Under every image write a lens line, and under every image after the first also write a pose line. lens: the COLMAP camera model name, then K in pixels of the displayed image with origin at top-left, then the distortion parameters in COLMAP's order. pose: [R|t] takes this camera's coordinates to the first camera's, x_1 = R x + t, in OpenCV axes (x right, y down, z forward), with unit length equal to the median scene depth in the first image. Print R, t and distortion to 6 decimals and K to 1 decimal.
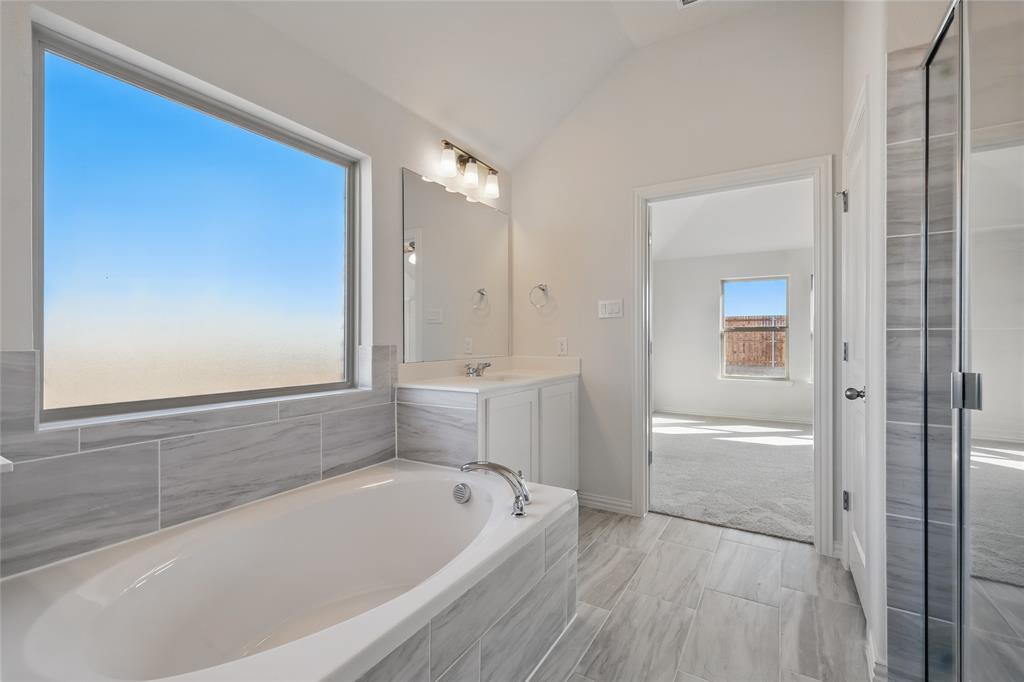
lens RADIAL K [[449.6, 0, 515.7], [0, 449.6, 339.6], [0, 0, 1]] dist [0.007617, -0.000849]
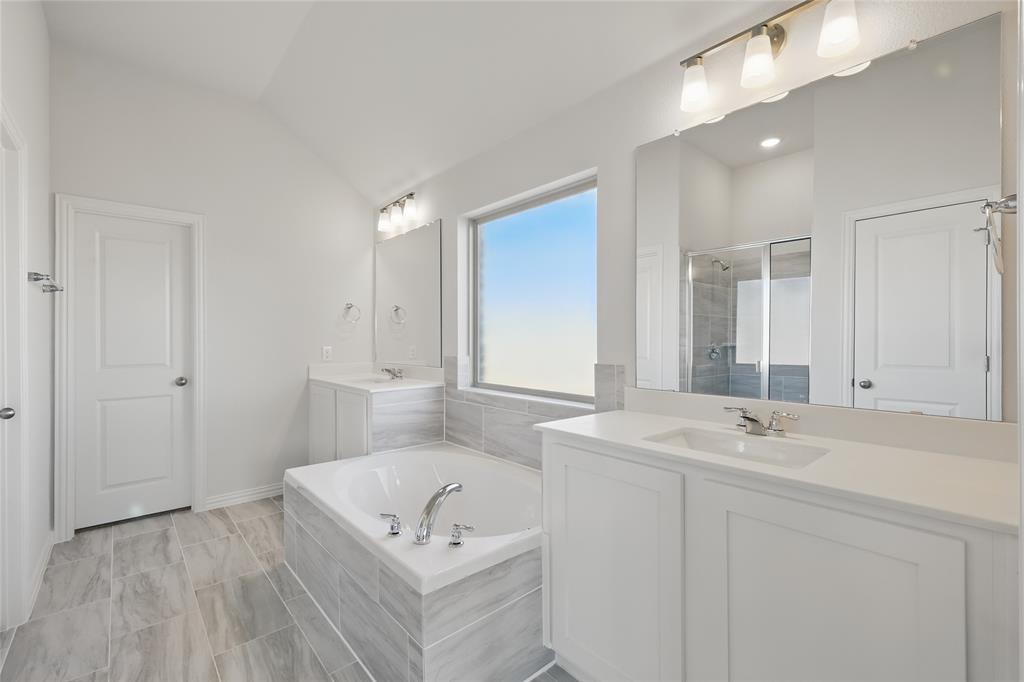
lens RADIAL K [[449.6, 0, 510.3], [0, 449.6, 341.8], [0, 0, 1]] dist [0.007617, -0.000849]
pose [[-0.311931, 0.004535, -0.950094, 0.671421], [-0.002602, 0.999981, 0.005627, -0.039096], [0.950101, 0.004227, -0.311913, 1.174062]]
